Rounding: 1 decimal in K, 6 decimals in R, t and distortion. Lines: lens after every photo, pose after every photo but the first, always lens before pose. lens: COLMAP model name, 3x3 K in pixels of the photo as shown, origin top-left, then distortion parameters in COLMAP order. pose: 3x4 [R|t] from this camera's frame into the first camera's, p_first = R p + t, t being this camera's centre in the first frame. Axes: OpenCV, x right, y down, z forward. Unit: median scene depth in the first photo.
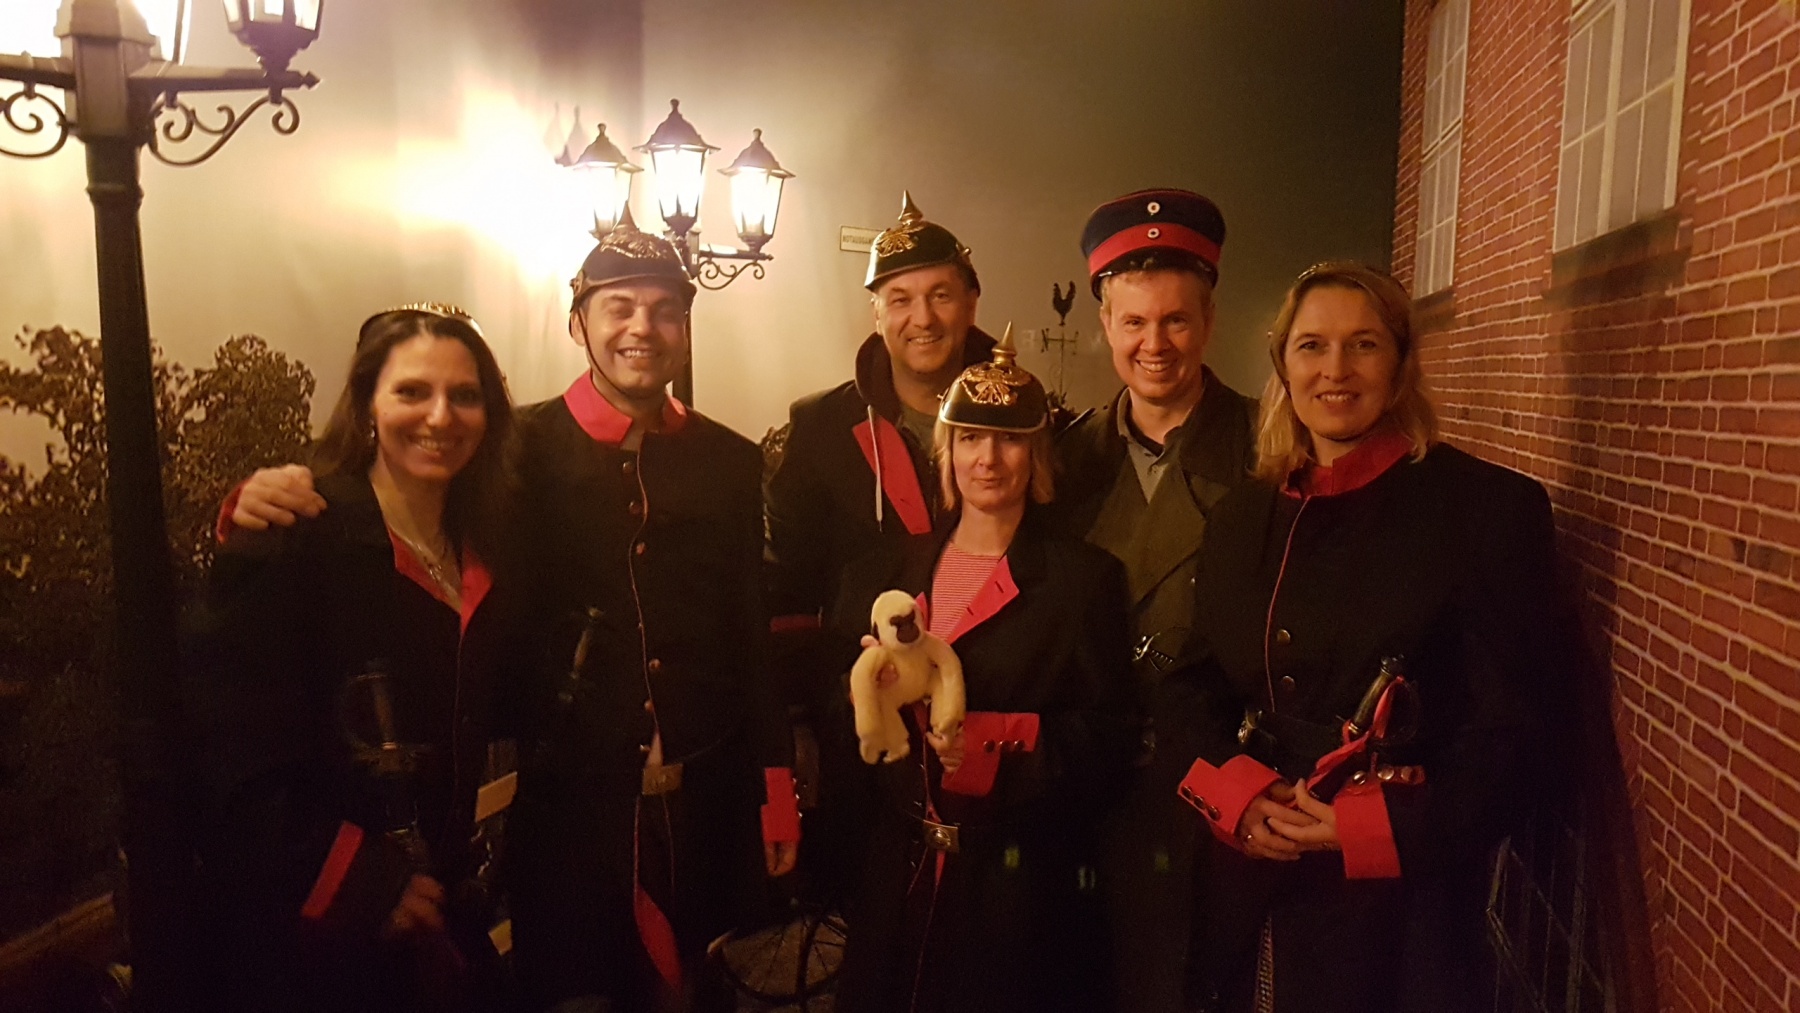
lens RADIAL K [[1444.3, 0, 911.8], [0, 1444.3, 517.4], [0, 0, 1]] dist [0.043831, -0.063554]
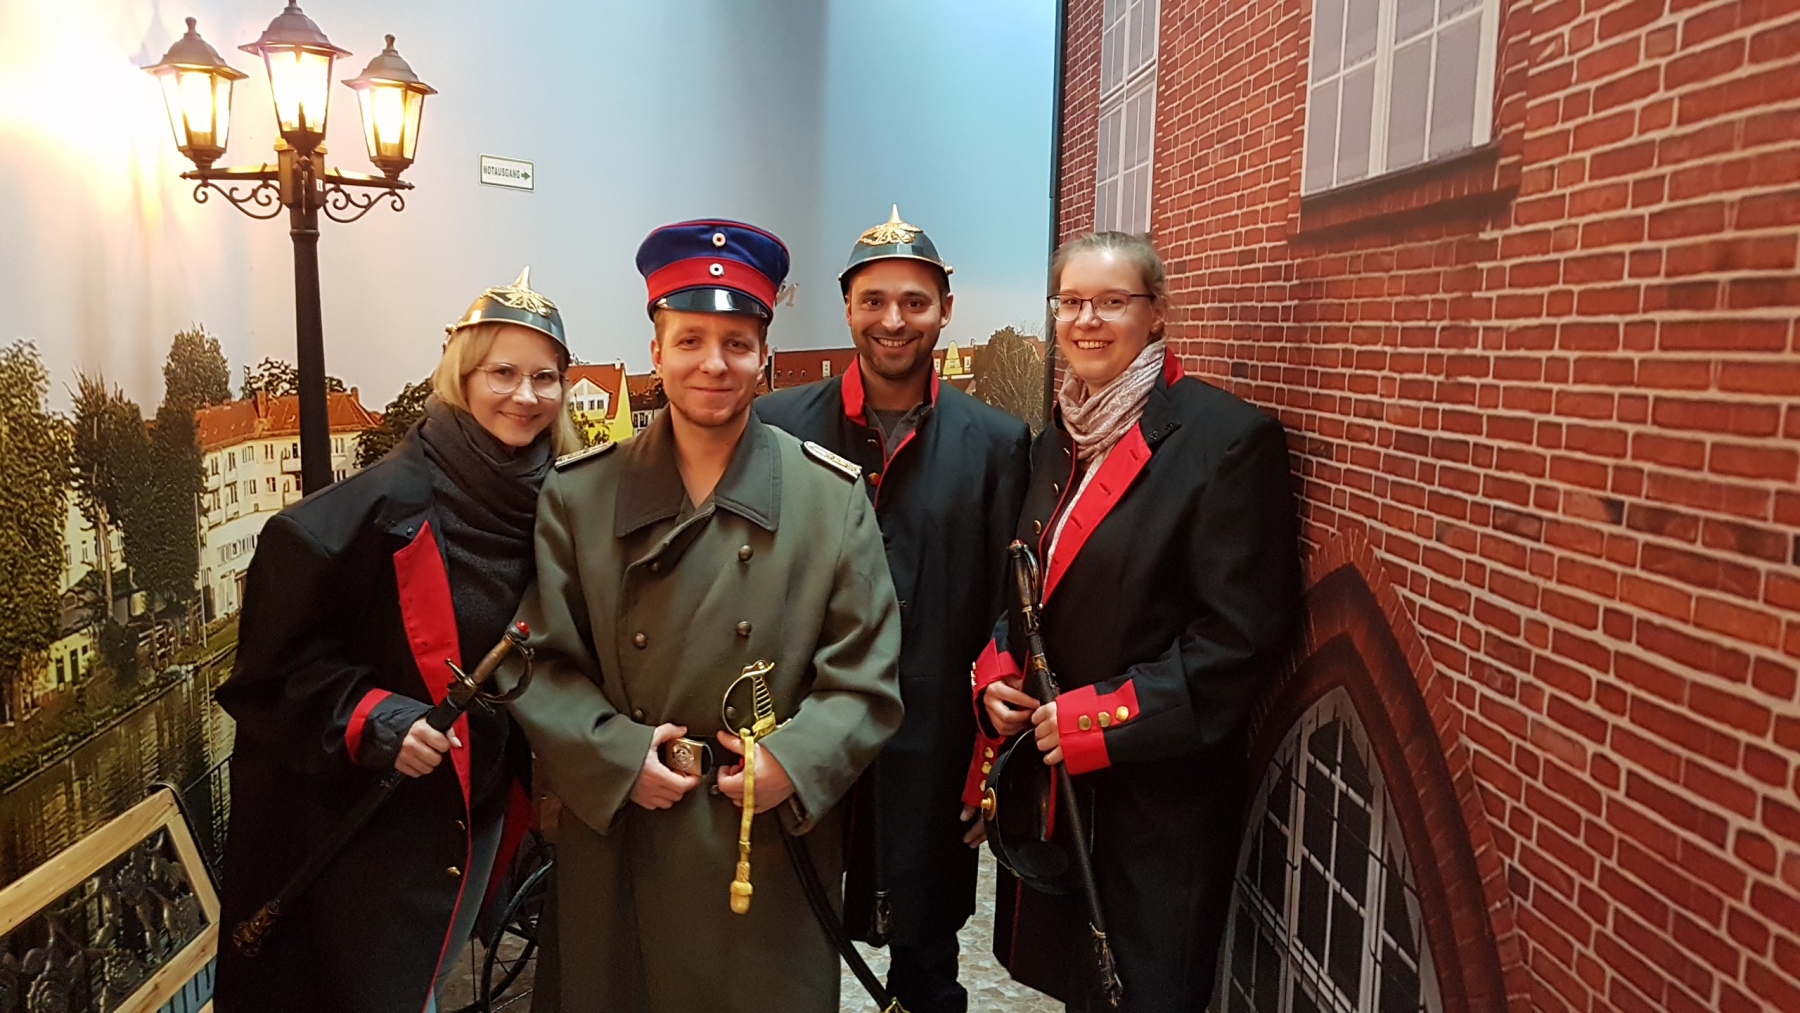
lens RADIAL K [[1444.3, 0, 908.8], [0, 1444.3, 506.3], [0, 0, 1]] dist [0.043831, -0.063554]
pose [[0.965097, -0.033912, 0.259688, -0.089759], [0.026763, 0.999160, 0.031017, -0.017844], [-0.260522, -0.022984, 0.965194, 0.180952]]
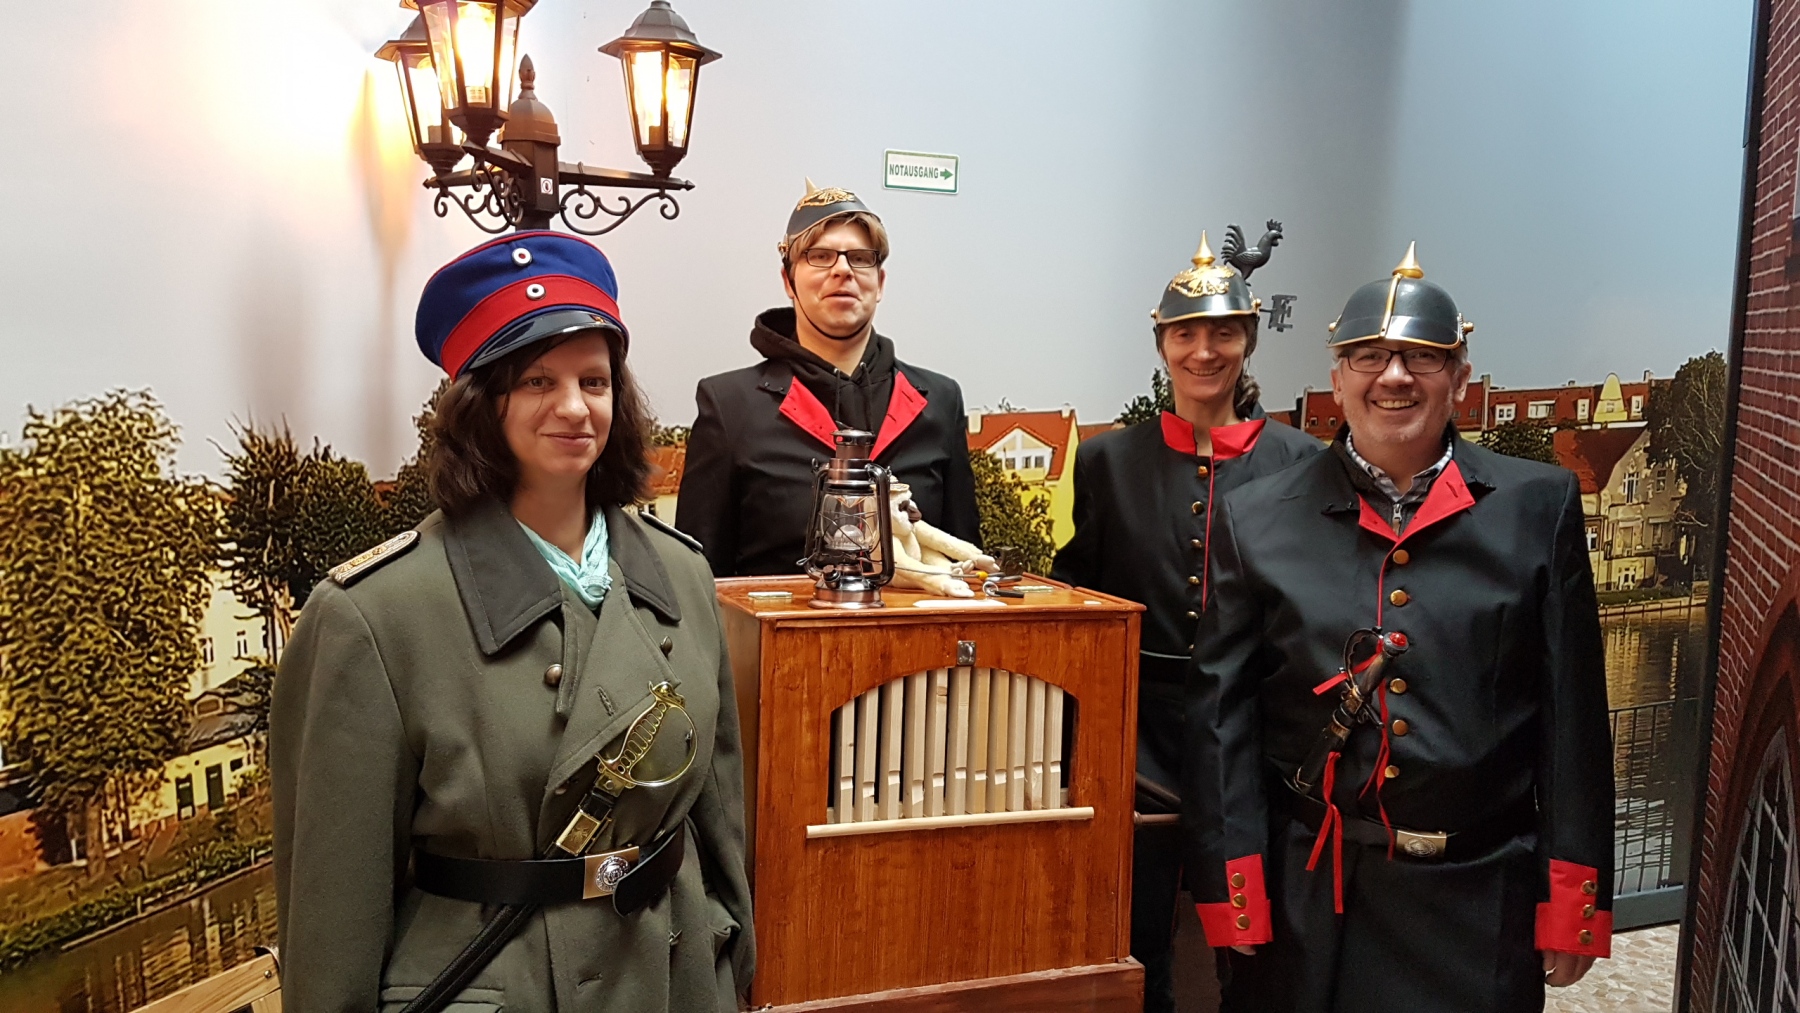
lens RADIAL K [[1444.3, 0, 896.9], [0, 1444.3, 513.5], [0, 0, 1]] dist [0.043831, -0.063554]
pose [[0.975973, 0.017842, -0.217160, 0.292758], [-0.015158, 0.999787, 0.014019, -0.085462], [0.217364, -0.010391, 0.976035, 0.787318]]
